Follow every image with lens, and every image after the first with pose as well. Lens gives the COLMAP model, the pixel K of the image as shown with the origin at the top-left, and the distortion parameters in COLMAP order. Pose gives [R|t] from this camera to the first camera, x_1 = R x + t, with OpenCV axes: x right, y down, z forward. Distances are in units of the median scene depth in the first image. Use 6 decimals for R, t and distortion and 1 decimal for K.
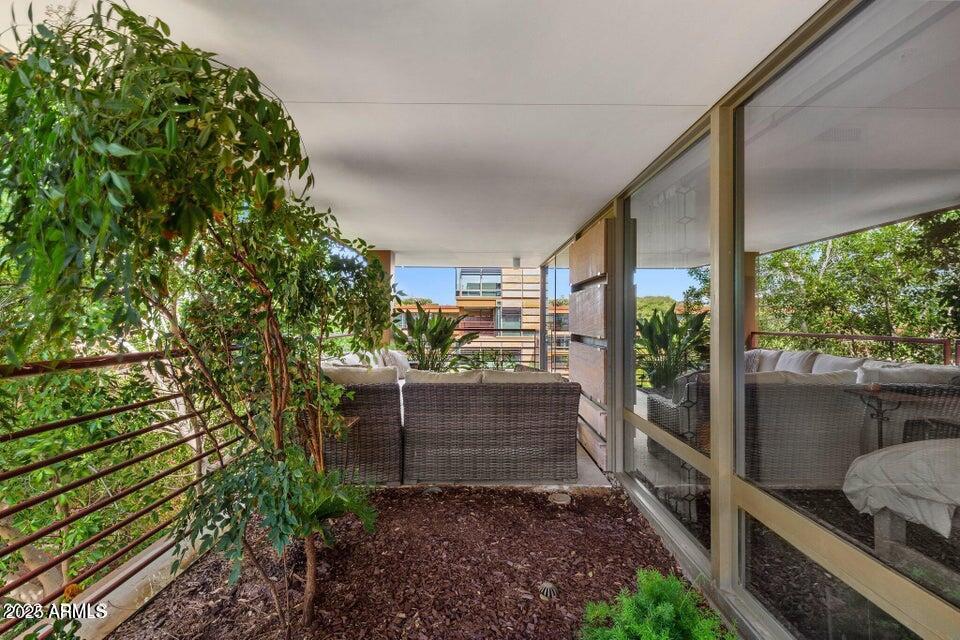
lens RADIAL K [[441.5, 0, 480.0], [0, 441.5, 319.5], [0, 0, 1]] dist [0.008541, -0.003005]
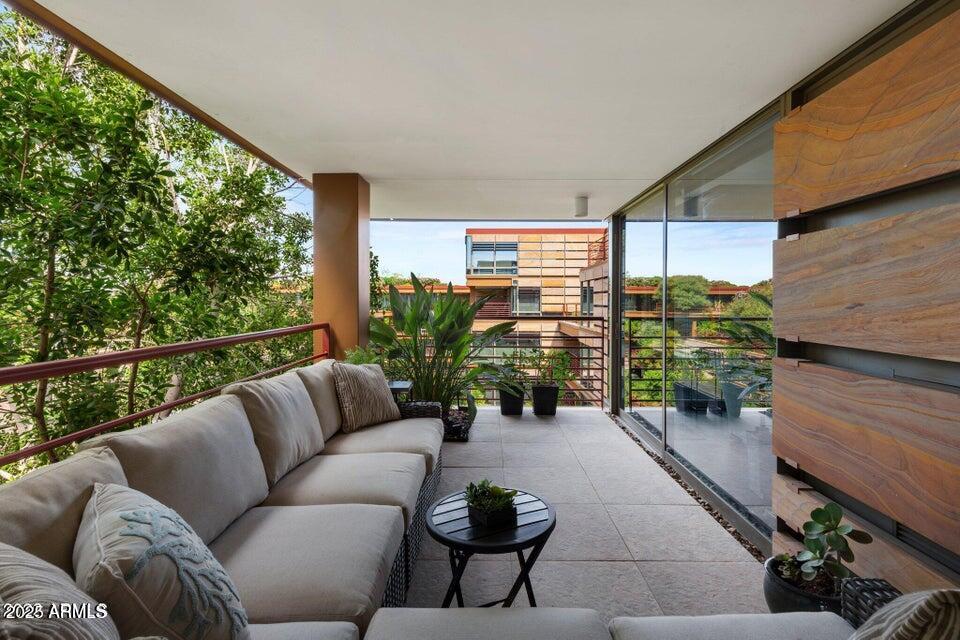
lens RADIAL K [[441.5, 0, 480.3], [0, 441.5, 304.1], [0, 0, 1]] dist [0.008541, -0.003005]
pose [[0.999835, 0.000252, -0.018155, -0.010666], [-0.000095, 0.999963, 0.008641, -0.000385], [0.018157, -0.008638, 0.999798, 0.106443]]
